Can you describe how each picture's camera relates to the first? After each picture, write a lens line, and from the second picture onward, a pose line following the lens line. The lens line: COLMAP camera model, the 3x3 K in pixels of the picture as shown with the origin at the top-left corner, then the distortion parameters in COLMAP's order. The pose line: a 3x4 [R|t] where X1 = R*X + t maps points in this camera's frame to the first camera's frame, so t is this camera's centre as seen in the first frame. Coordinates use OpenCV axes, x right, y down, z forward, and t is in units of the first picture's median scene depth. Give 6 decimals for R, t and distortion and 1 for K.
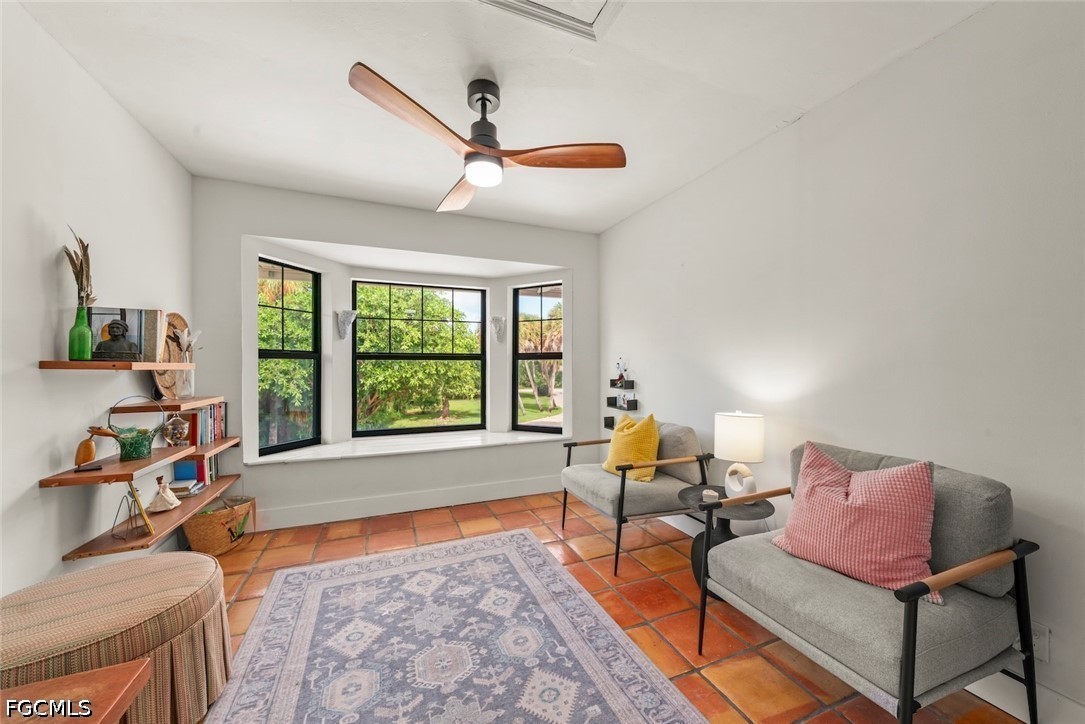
lens RADIAL K [[387.6, 0, 528.9], [0, 387.6, 362.6], [0, 0, 1]] dist [-0.000705, -0.000020]
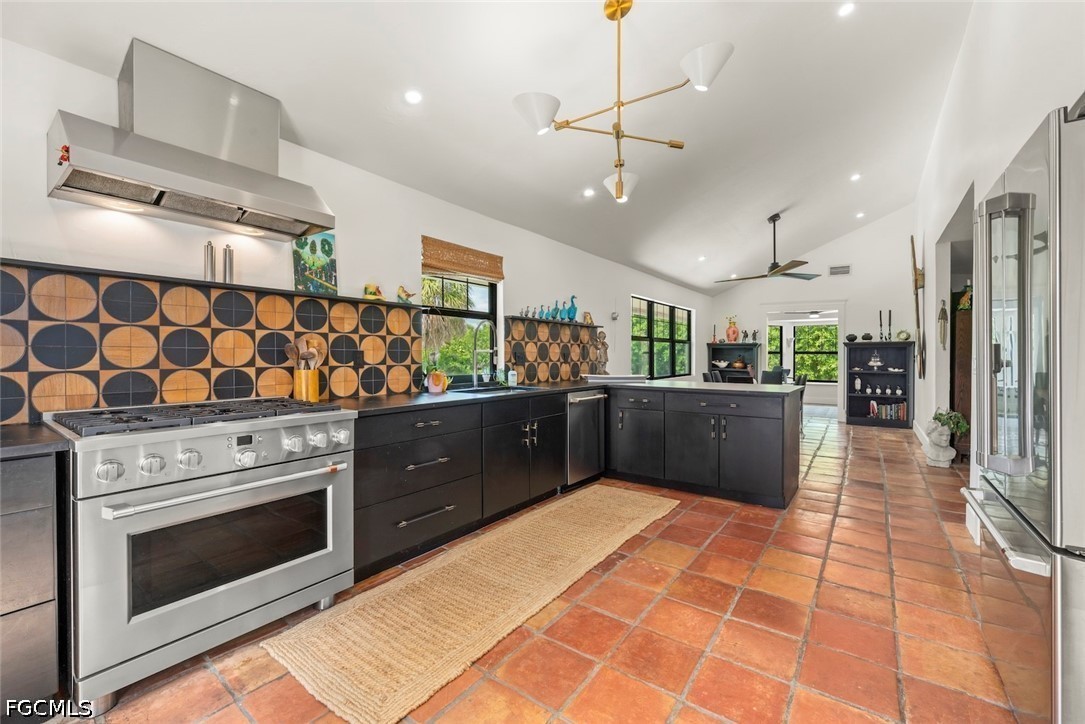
lens RADIAL K [[446.8, 0, 542.5], [0, 446.8, 362.0], [0, 0, 1]] dist [-0.000308, -0.000089]
pose [[0.536527, 0.017396, -0.843704, 2.367489], [0.001655, 0.999764, 0.021666, -0.044440], [0.843882, -0.013021, 0.536371, -4.150053]]
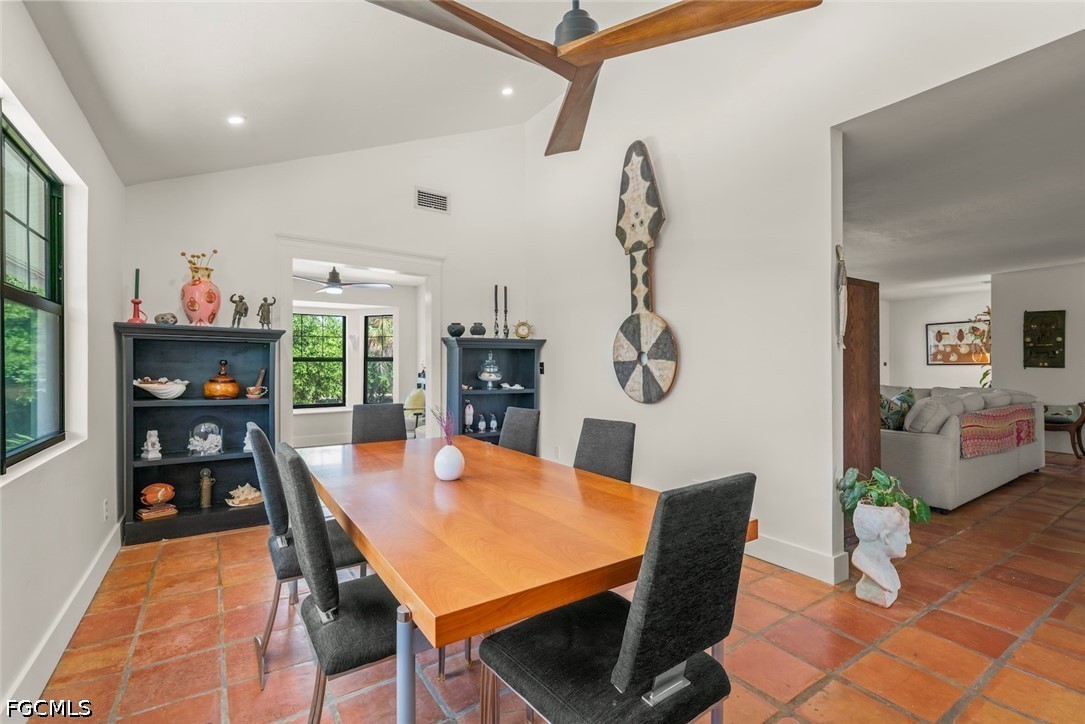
lens RADIAL K [[486.1, 0, 541.4], [0, 486.1, 365.3], [0, 0, 1]] dist [0.000757, -0.000003]
pose [[0.975603, 0.002496, 0.219529, 0.450371], [-0.003902, 0.999975, 0.005971, -0.015607], [-0.219508, -0.006682, 0.975588, -2.135950]]
